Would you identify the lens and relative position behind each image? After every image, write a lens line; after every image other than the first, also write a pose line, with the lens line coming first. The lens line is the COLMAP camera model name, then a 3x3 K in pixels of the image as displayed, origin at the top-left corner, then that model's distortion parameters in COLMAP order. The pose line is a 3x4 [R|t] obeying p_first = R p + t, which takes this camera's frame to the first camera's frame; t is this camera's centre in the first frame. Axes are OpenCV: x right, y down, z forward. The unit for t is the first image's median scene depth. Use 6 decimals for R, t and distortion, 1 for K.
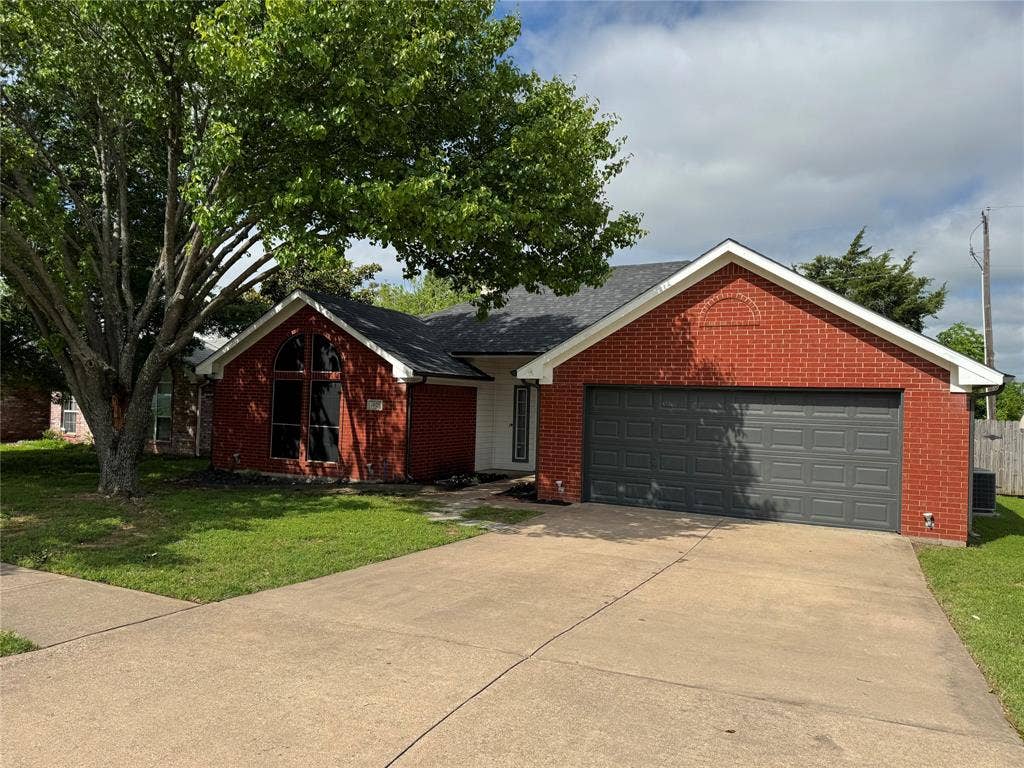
lens RADIAL K [[717.2, 0, 512.0], [0, 717.2, 384.0], [0, 0, 1]] dist [0.149494, -0.246378]
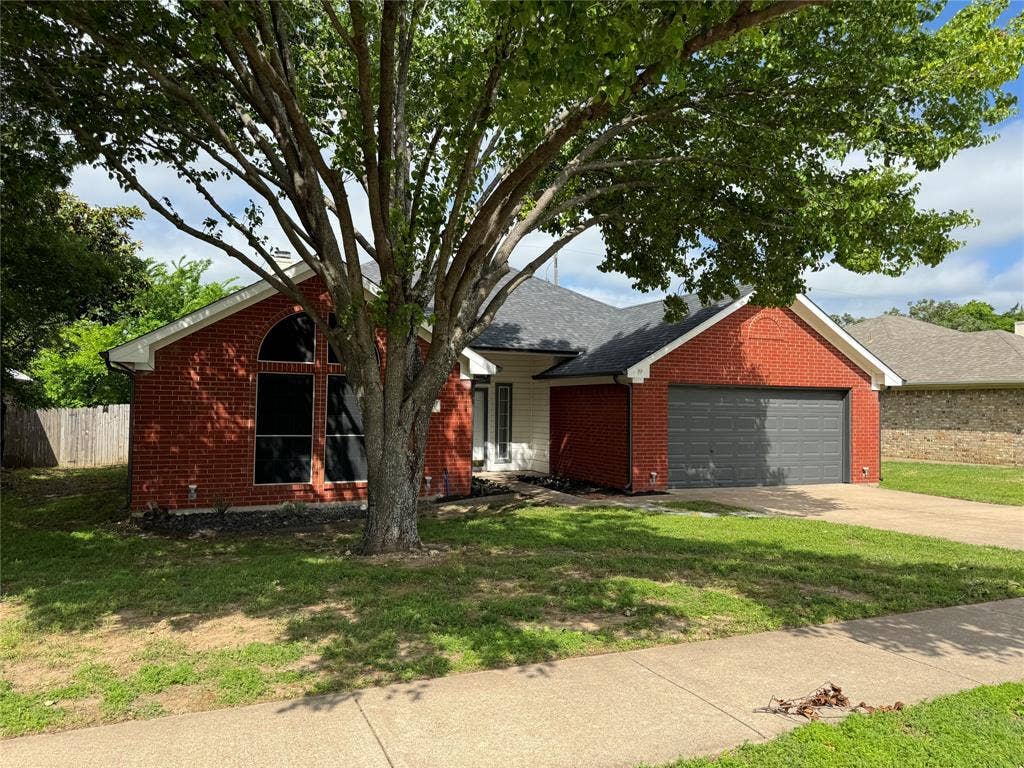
lens RADIAL K [[717.2, 0, 512.0], [0, 717.2, 384.0], [0, 0, 1]] dist [0.149494, -0.246378]
pose [[0.648942, 0.008301, 0.760792, -0.935739], [-0.005152, 0.999965, -0.006516, 0.010325], [-0.760820, 0.000309, 0.648963, 0.474050]]
